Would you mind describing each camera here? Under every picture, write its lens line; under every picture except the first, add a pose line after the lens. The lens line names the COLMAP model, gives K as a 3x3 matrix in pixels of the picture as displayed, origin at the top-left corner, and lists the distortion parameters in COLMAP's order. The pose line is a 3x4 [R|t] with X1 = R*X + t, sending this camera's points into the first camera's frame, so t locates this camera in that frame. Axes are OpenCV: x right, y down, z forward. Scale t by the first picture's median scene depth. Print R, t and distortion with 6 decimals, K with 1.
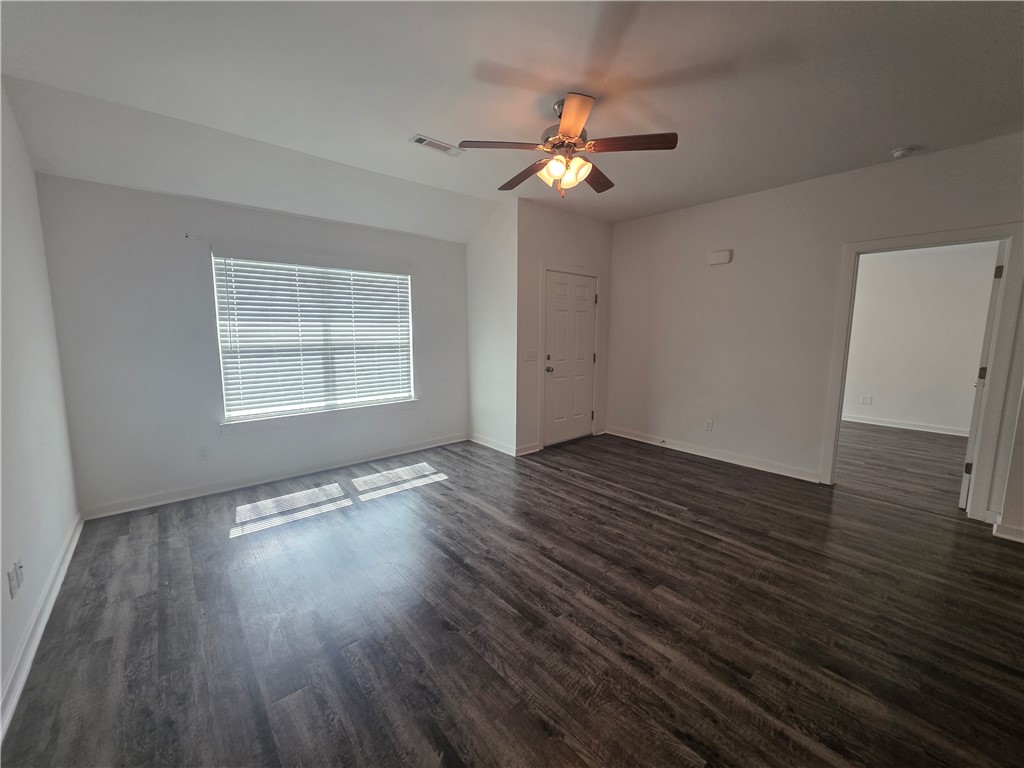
lens RADIAL K [[409.0, 0, 507.8], [0, 409.0, 381.5], [0, 0, 1]] dist [0.003202, 0.000089]
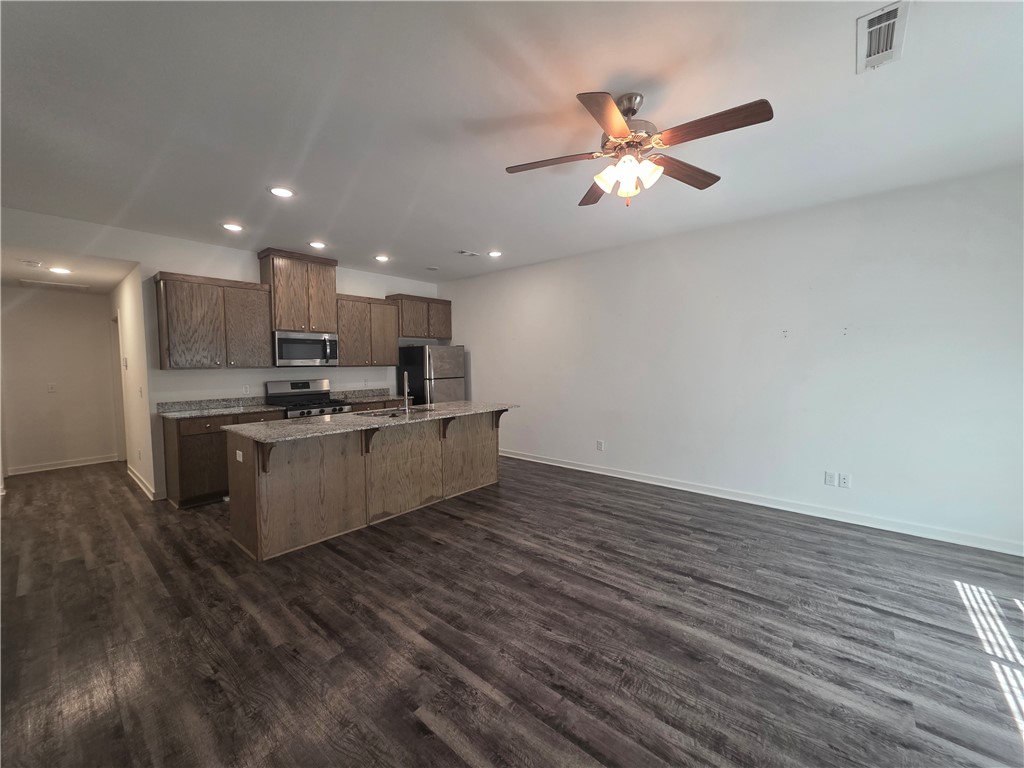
lens RADIAL K [[409.0, 0, 507.8], [0, 409.0, 381.5], [0, 0, 1]] dist [0.003202, 0.000089]
pose [[-0.988799, 0.012535, -0.148725, 0.517471], [-0.013368, 0.985025, 0.171894, -0.238727], [0.148653, 0.171957, -0.973824, 1.882218]]
